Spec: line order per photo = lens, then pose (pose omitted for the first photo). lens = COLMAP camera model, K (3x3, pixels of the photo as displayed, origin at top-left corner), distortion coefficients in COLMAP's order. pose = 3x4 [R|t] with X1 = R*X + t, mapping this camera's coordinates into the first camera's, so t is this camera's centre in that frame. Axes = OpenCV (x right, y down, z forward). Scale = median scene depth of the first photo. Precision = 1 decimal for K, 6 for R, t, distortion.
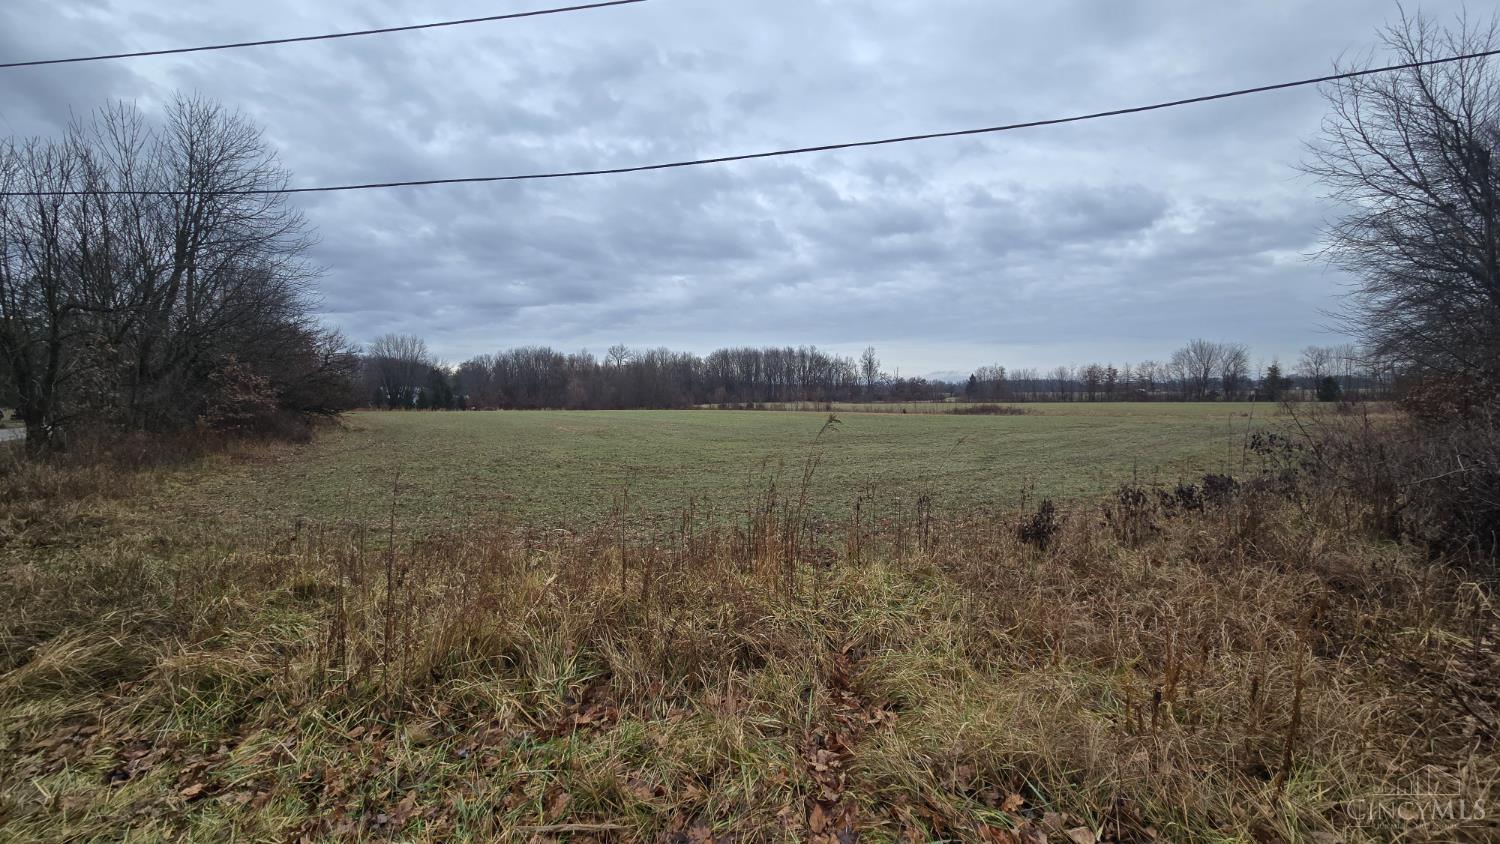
lens RADIAL K [[438.1, 0, 750.0], [0, 438.1, 422.0], [0, 0, 1]] dist [0.000981, 0.000085]
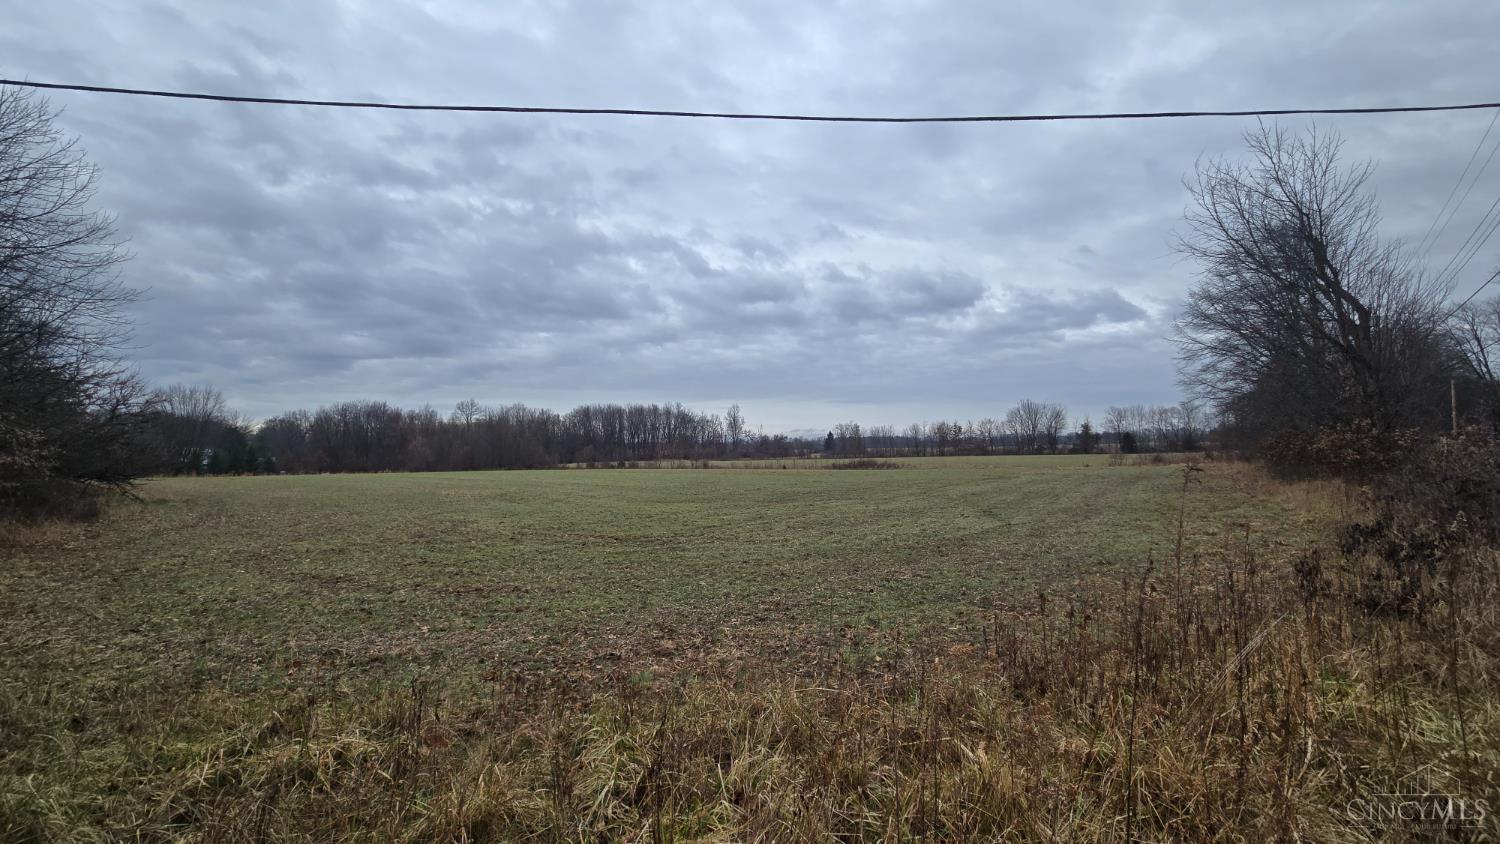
lens RADIAL K [[438.1, 0, 750.0], [0, 438.1, 422.0], [0, 0, 1]] dist [0.000981, 0.000085]
pose [[0.986684, 0.000668, 0.162645, 0.131540], [0.020782, 0.991277, -0.130147, 0.002546], [-0.161313, 0.131794, 0.978064, -0.007644]]
